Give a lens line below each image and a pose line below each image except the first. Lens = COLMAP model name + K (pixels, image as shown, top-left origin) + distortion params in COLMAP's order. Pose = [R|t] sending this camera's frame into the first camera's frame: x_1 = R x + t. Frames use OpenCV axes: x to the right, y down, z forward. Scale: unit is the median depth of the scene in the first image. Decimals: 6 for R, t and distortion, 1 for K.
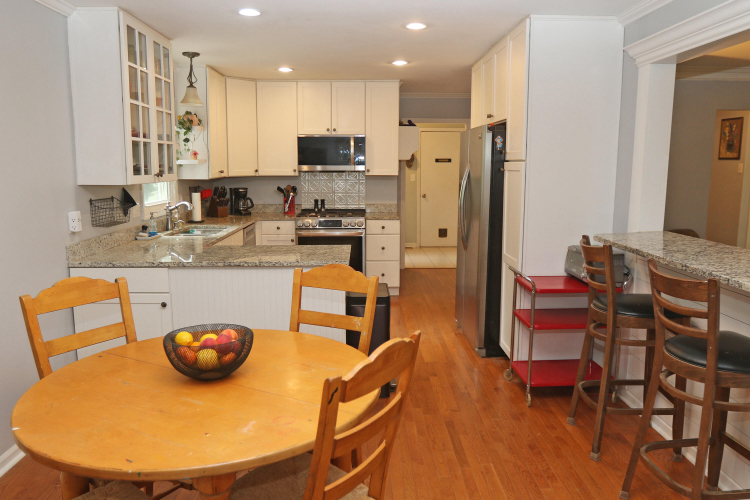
lens RADIAL K [[559.0, 0, 375.0], [0, 559.0, 250.0], [0, 0, 1]] dist [-0.074861, 0.050592]
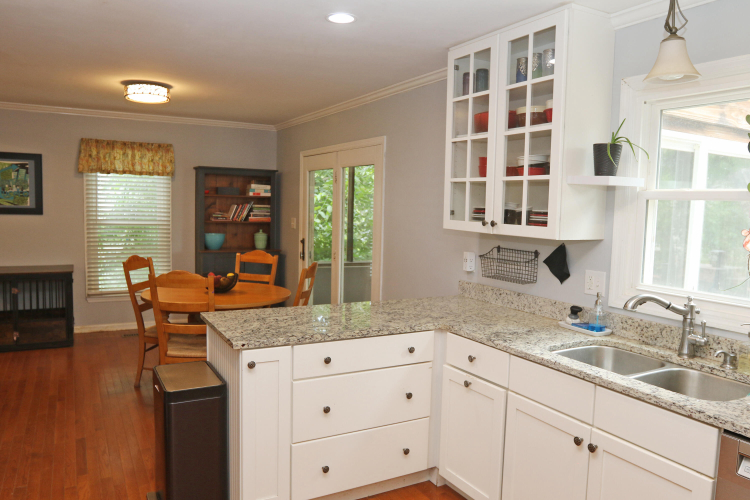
lens RADIAL K [[559.0, 0, 375.0], [0, 559.0, 250.0], [0, 0, 1]] dist [-0.074861, 0.050592]
pose [[-0.887247, 0.015984, -0.461018, 0.059248], [-0.095467, 0.971401, 0.217409, -0.156295], [0.451308, 0.236908, -0.860346, 0.988771]]
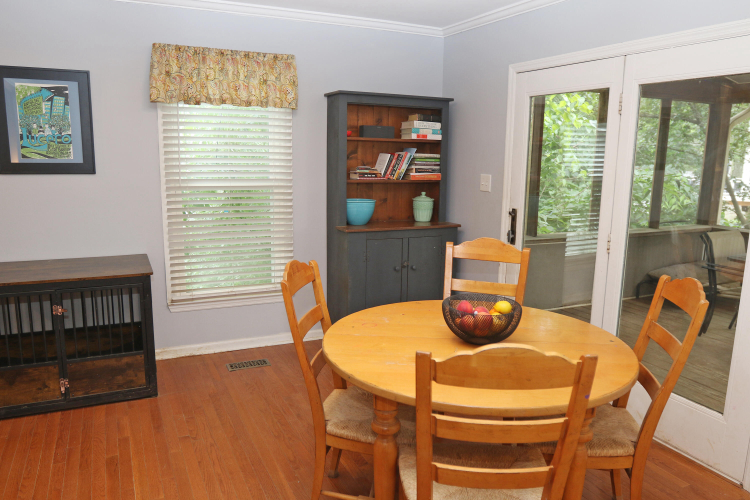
lens RADIAL K [[559.0, 0, 375.0], [0, 559.0, 250.0], [0, 0, 1]] dist [-0.074861, 0.050592]
pose [[-0.912714, 0.058844, -0.404339, 0.100909], [-0.078016, 0.946273, 0.313817, -0.084552], [0.401081, 0.317970, -0.859086, 0.547628]]
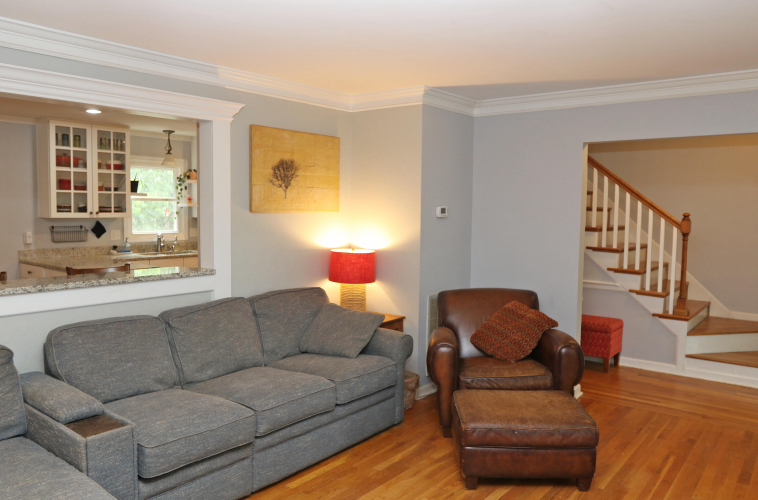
lens RADIAL K [[579.2, 0, 379.0], [0, 579.2, 250.0], [0, 0, 1]] dist [-0.044035, 0.000701]
pose [[0.766511, 0.058167, -0.639592, 0.810145], [-0.109941, 0.993074, -0.041443, -0.032402], [0.632751, 0.102084, 0.767597, 0.164007]]
